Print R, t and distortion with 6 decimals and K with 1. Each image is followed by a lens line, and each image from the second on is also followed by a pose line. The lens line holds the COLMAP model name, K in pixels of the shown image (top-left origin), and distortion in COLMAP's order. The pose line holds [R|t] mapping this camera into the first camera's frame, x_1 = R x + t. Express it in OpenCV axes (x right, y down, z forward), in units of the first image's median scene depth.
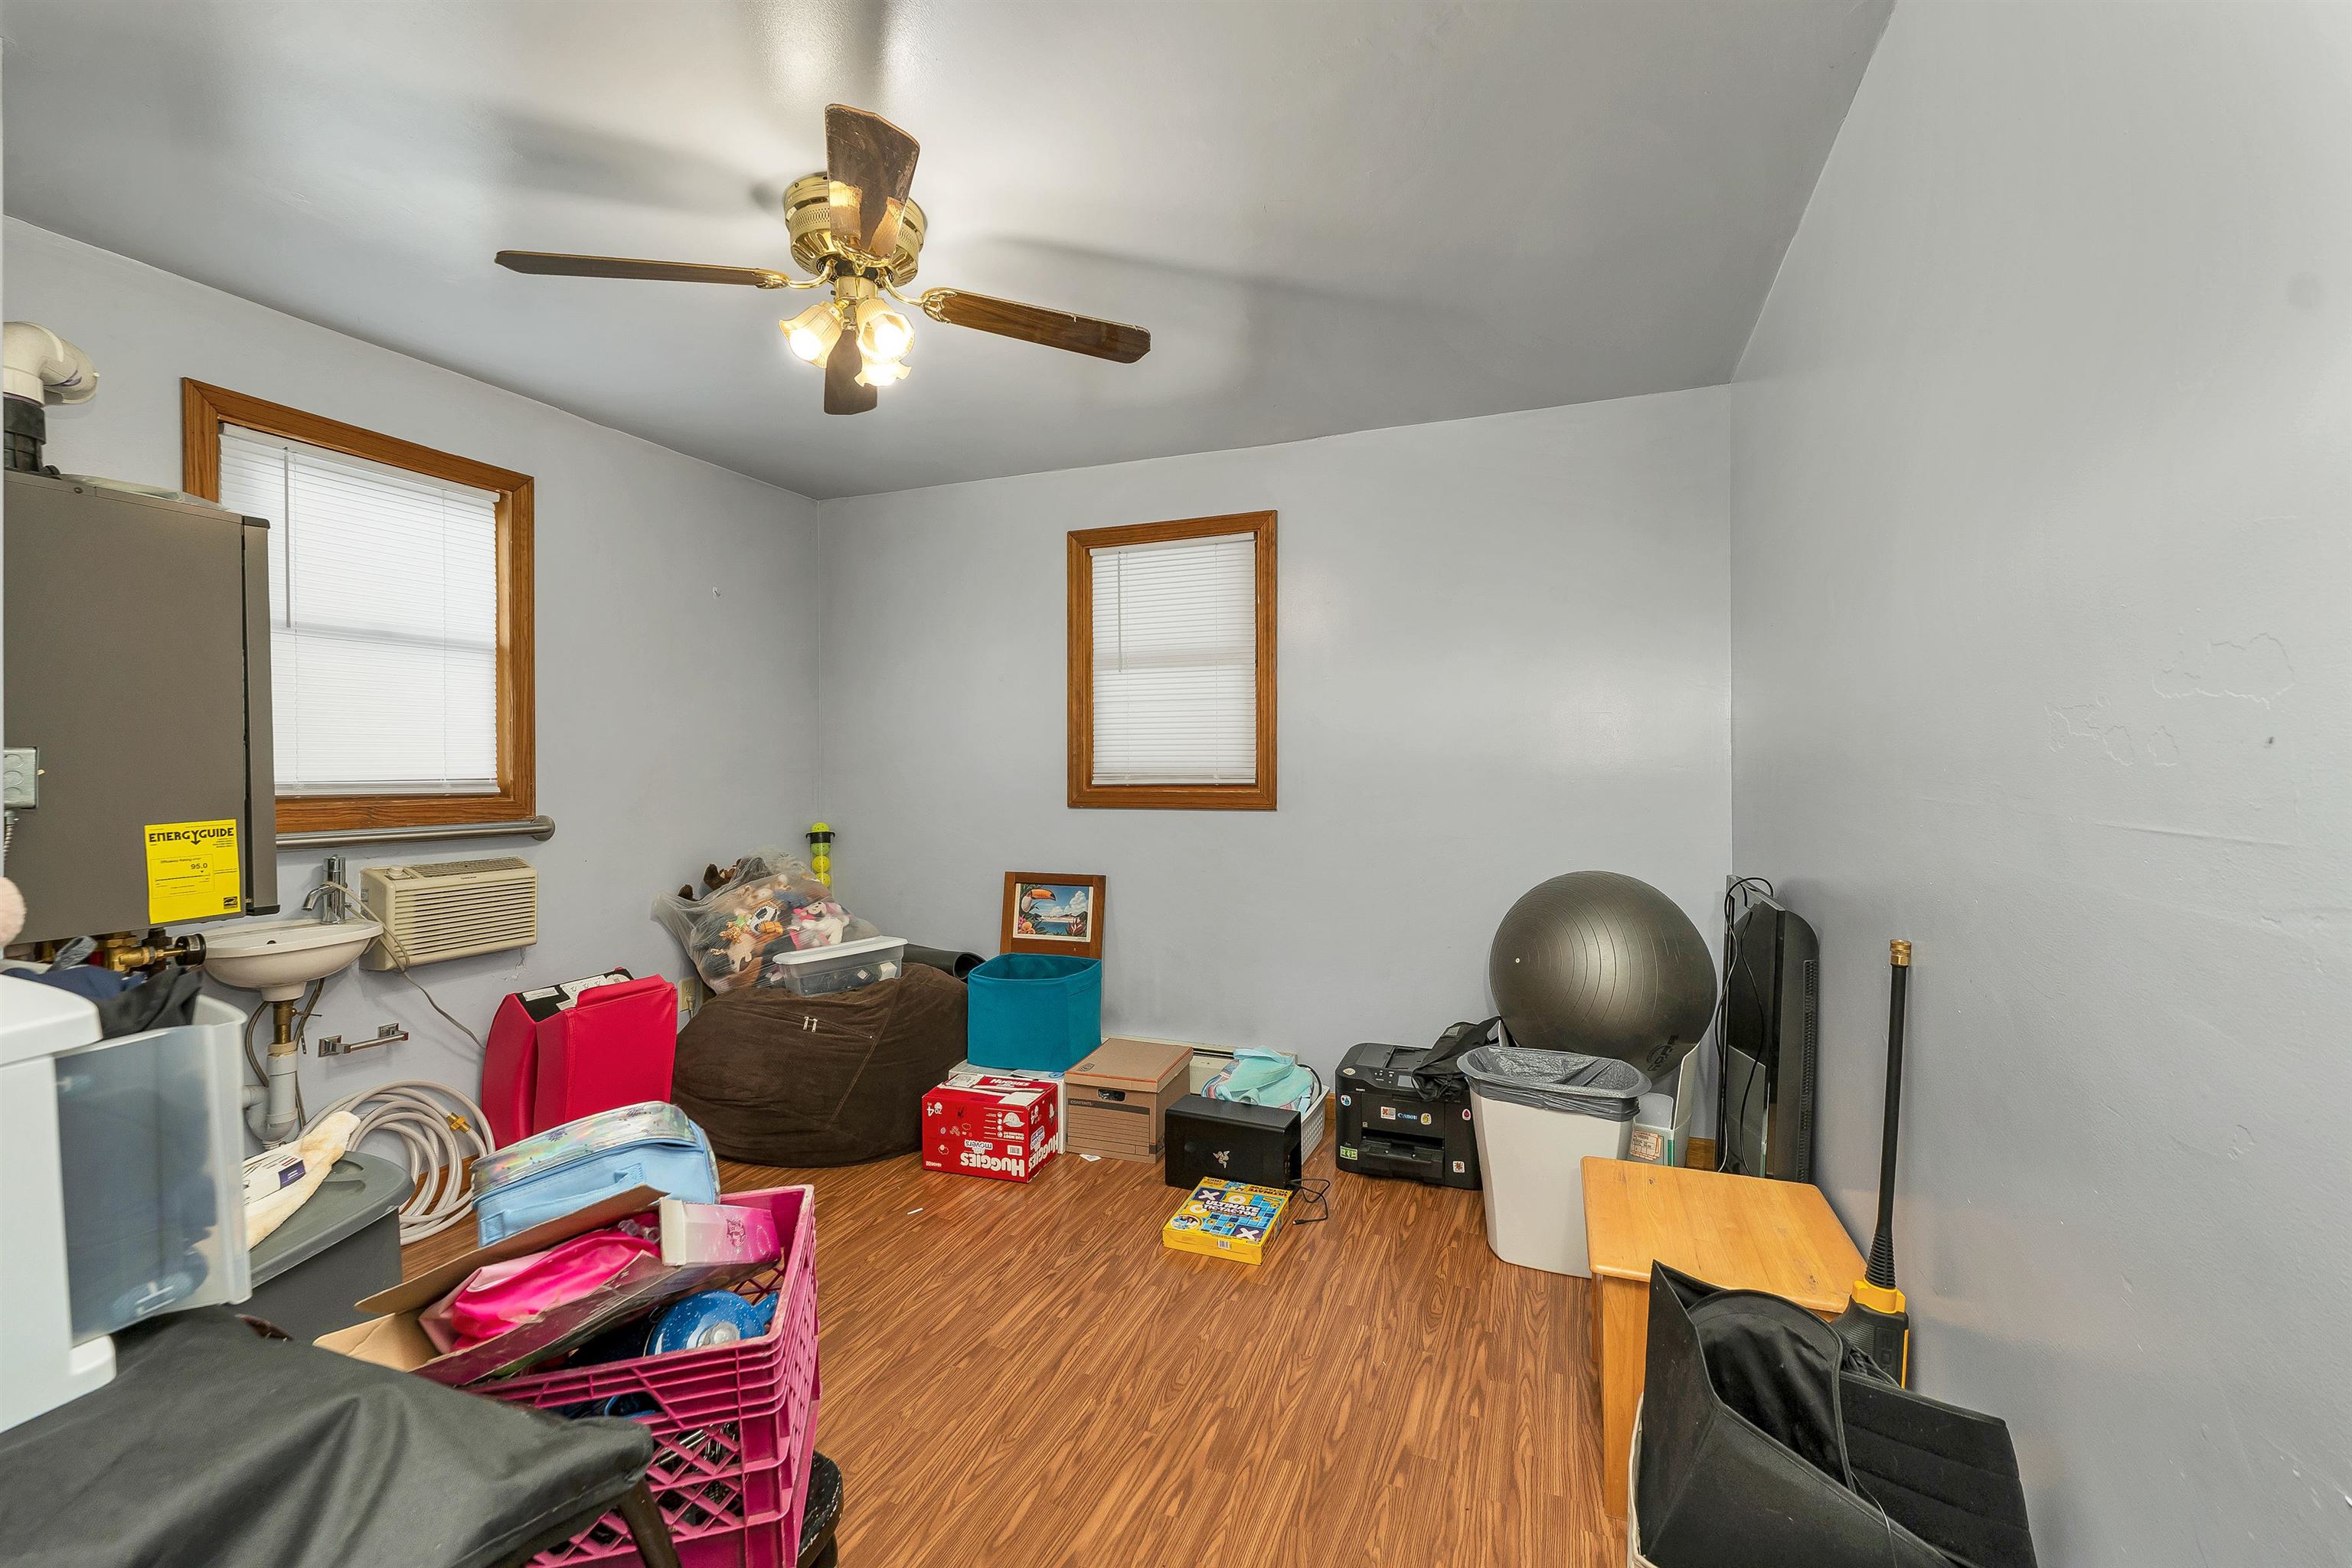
lens RADIAL K [[968.1, 0, 1165.4], [0, 968.1, 786.9], [0, 0, 1]] dist [0.000939, -0.000012]
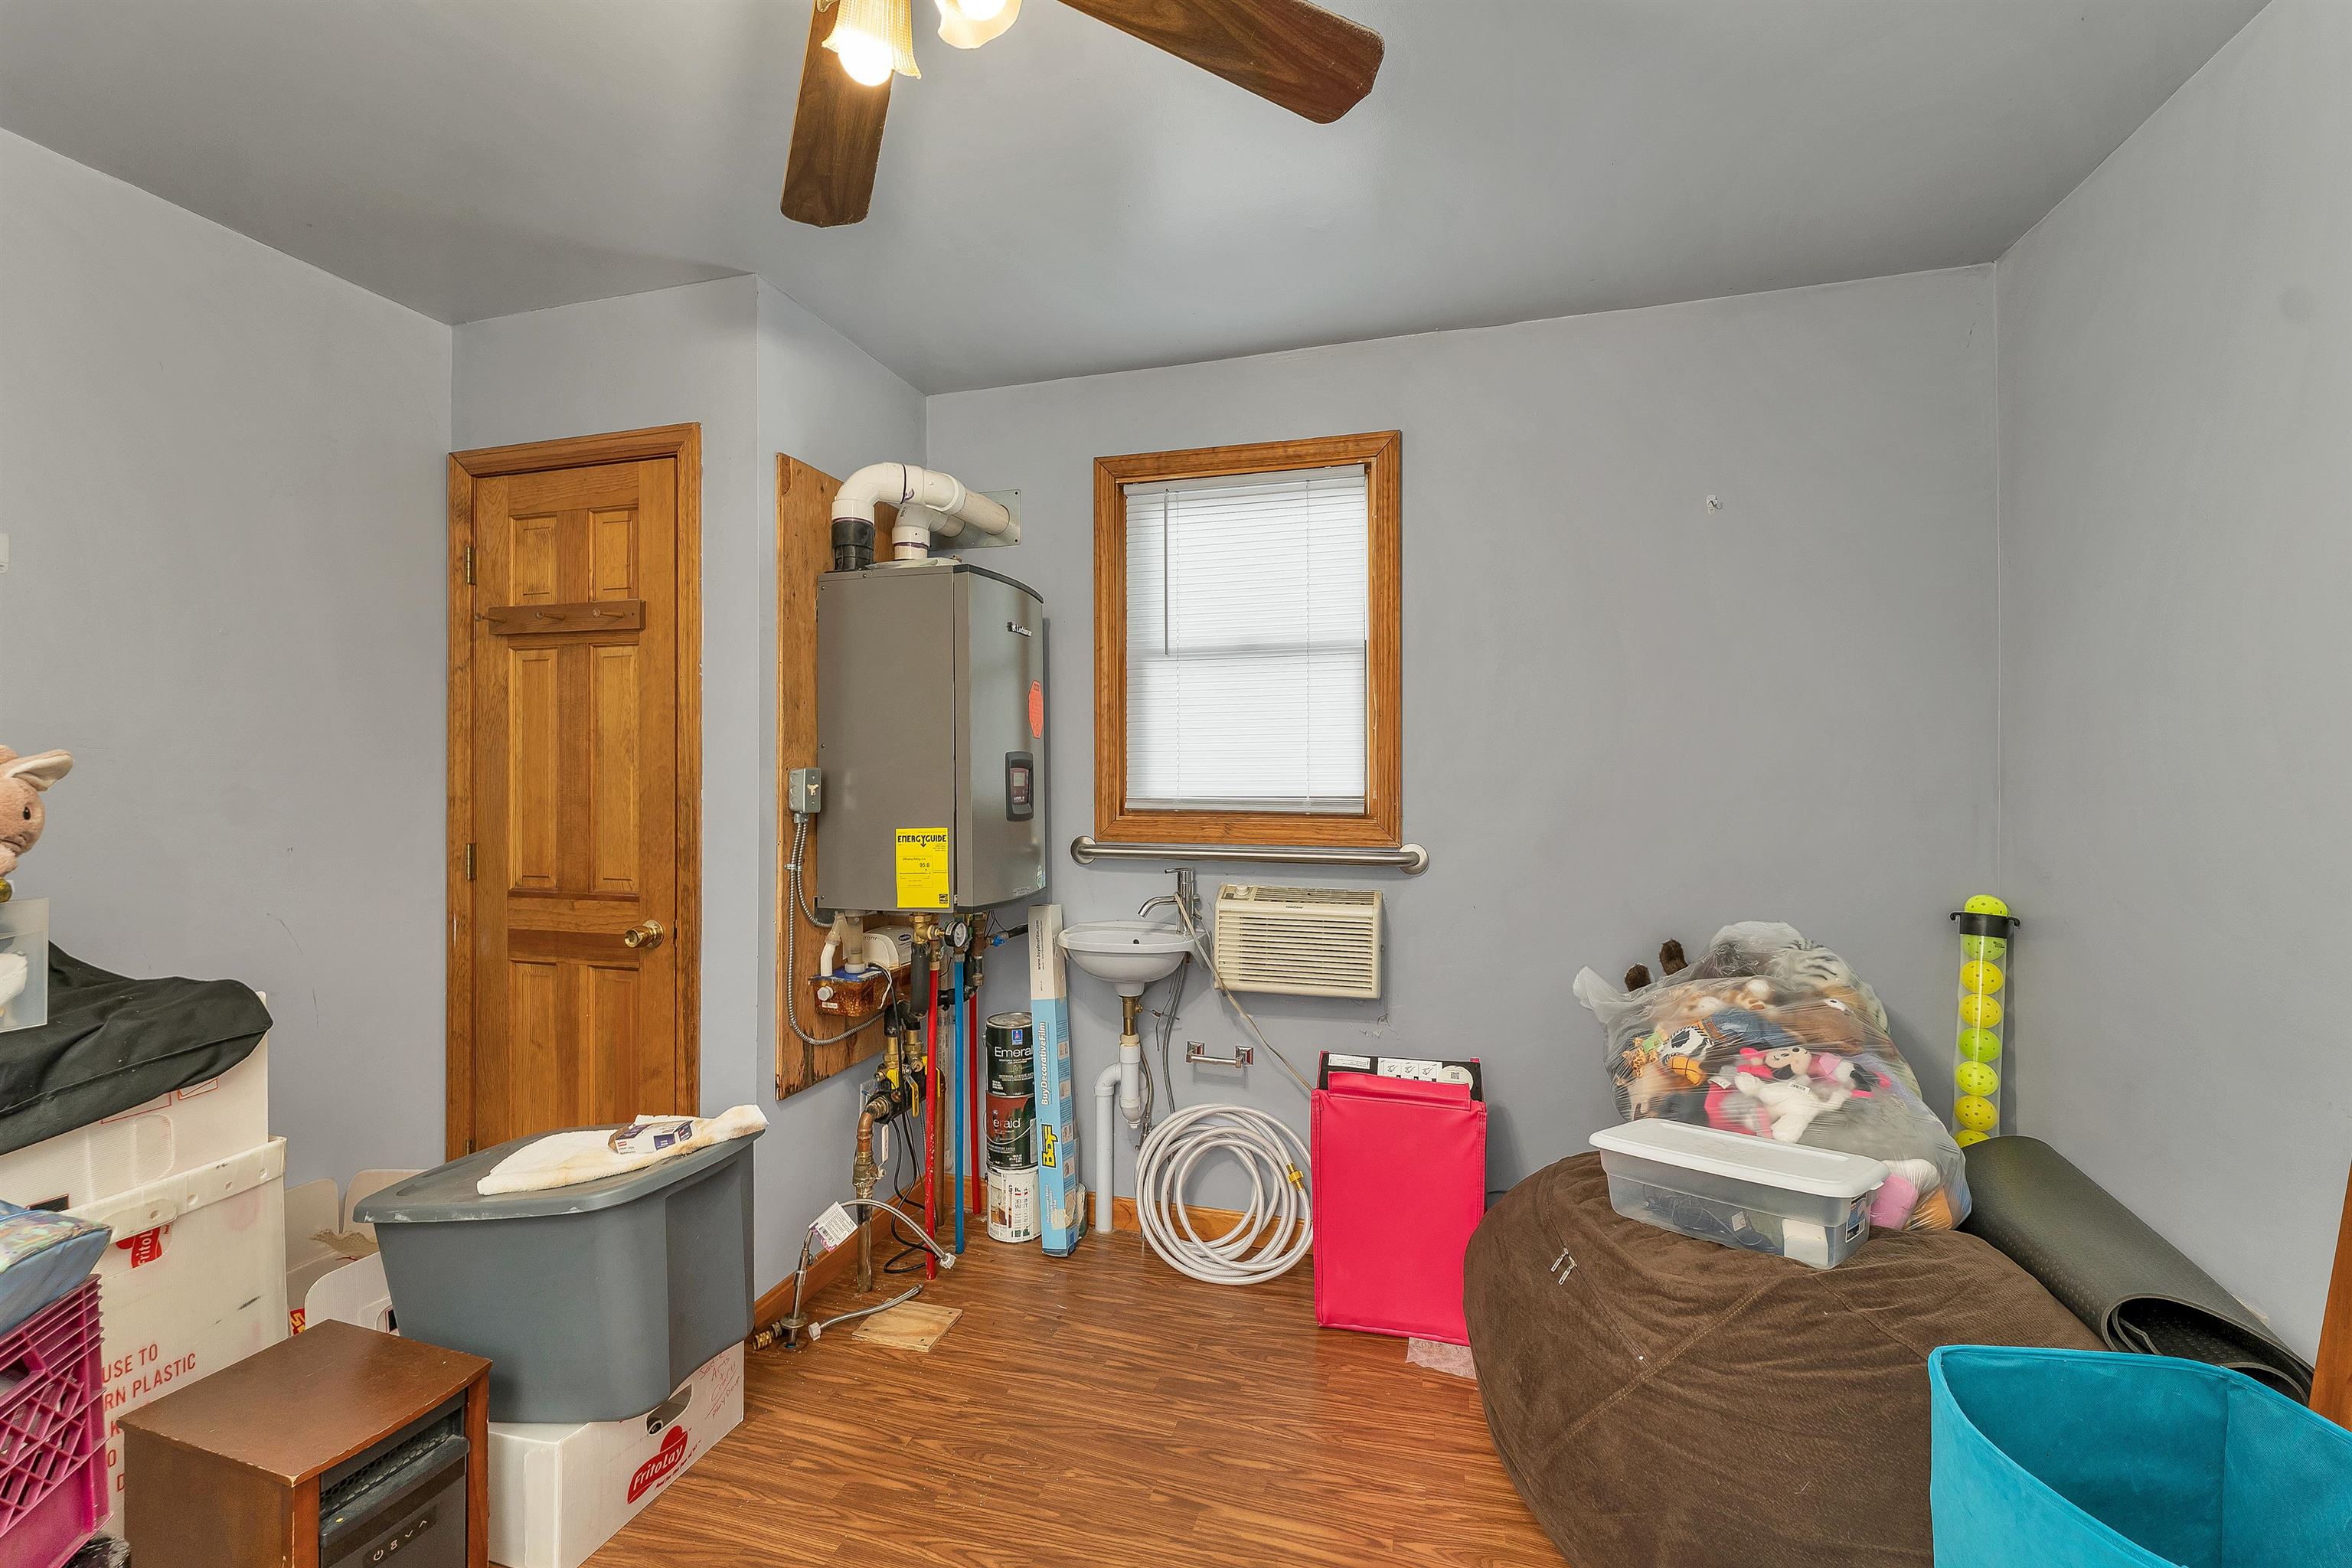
lens RADIAL K [[968.1, 0, 1165.4], [0, 968.1, 786.9], [0, 0, 1]] dist [0.000939, -0.000012]
pose [[0.094356, 0.004264, -0.995529, 0.152789], [-0.022305, 0.999749, 0.002168, -0.016395], [0.995289, 0.022001, 0.094427, 0.779264]]
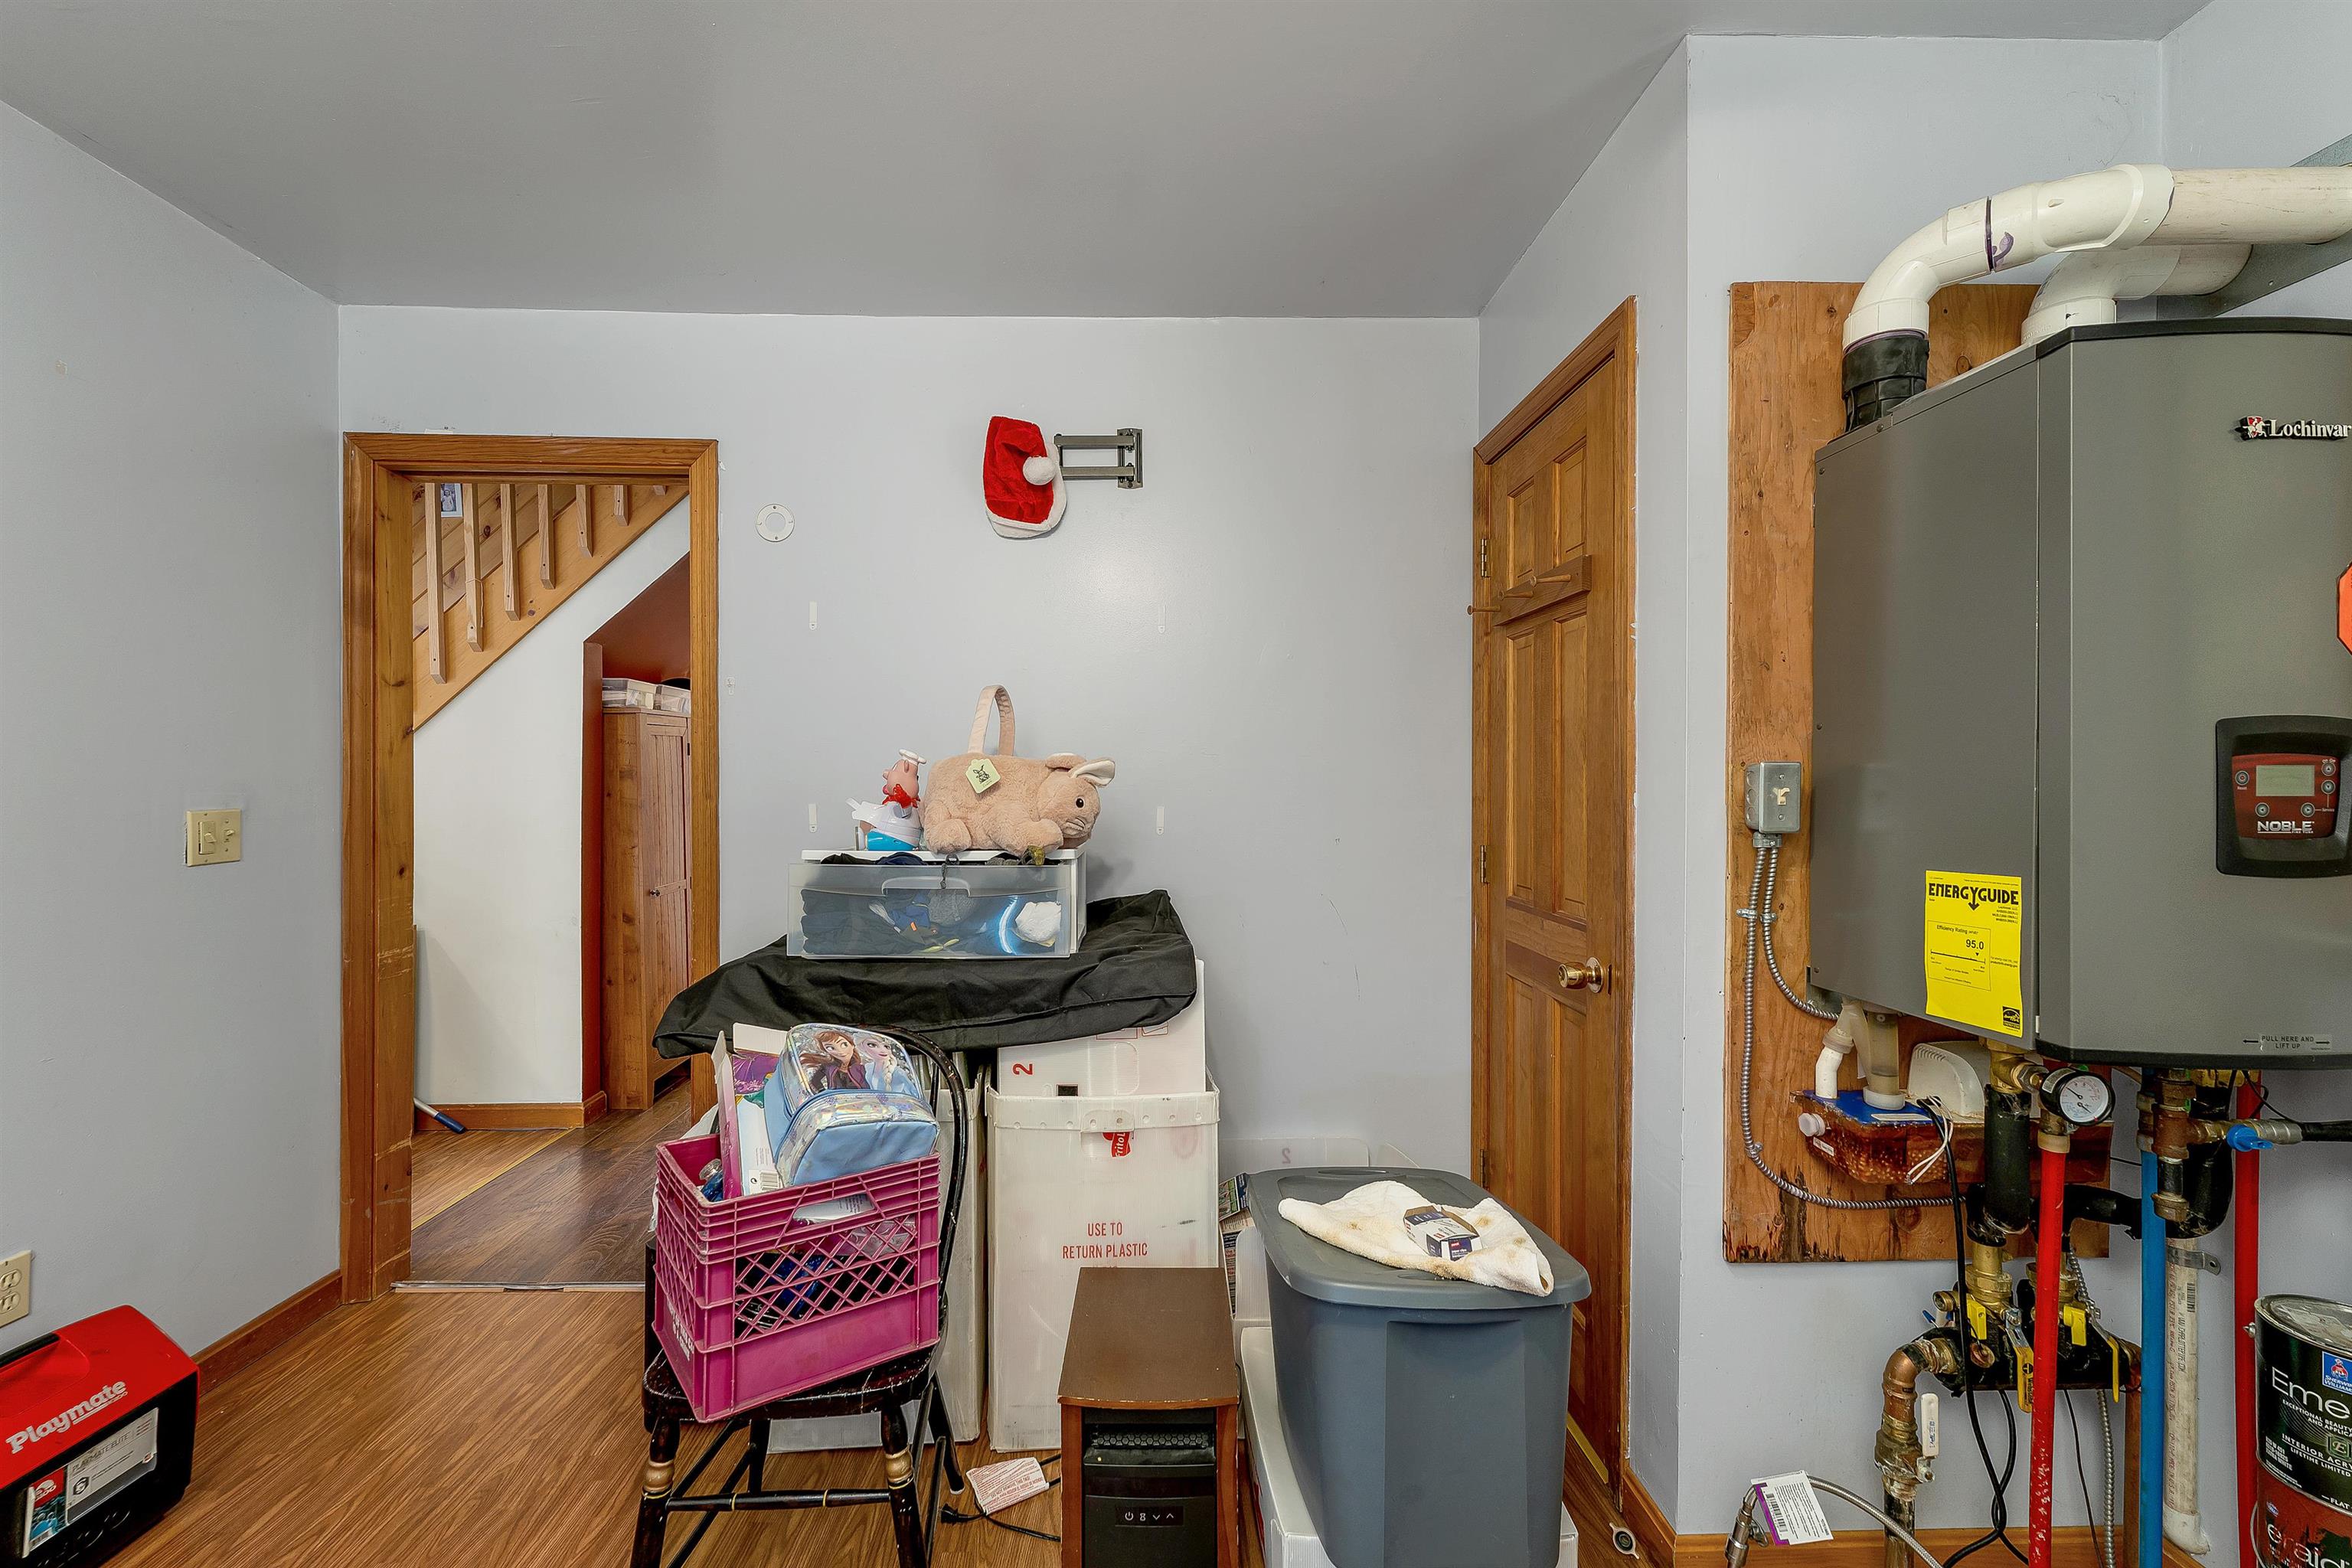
lens RADIAL K [[968.1, 0, 1165.4], [0, 968.1, 786.9], [0, 0, 1]] dist [0.000939, -0.000012]
pose [[-0.921563, -0.000666, -0.388228, -0.177655], [-0.012778, 0.999509, 0.028616, -0.020828], [0.388018, 0.031332, -0.921119, 0.903890]]
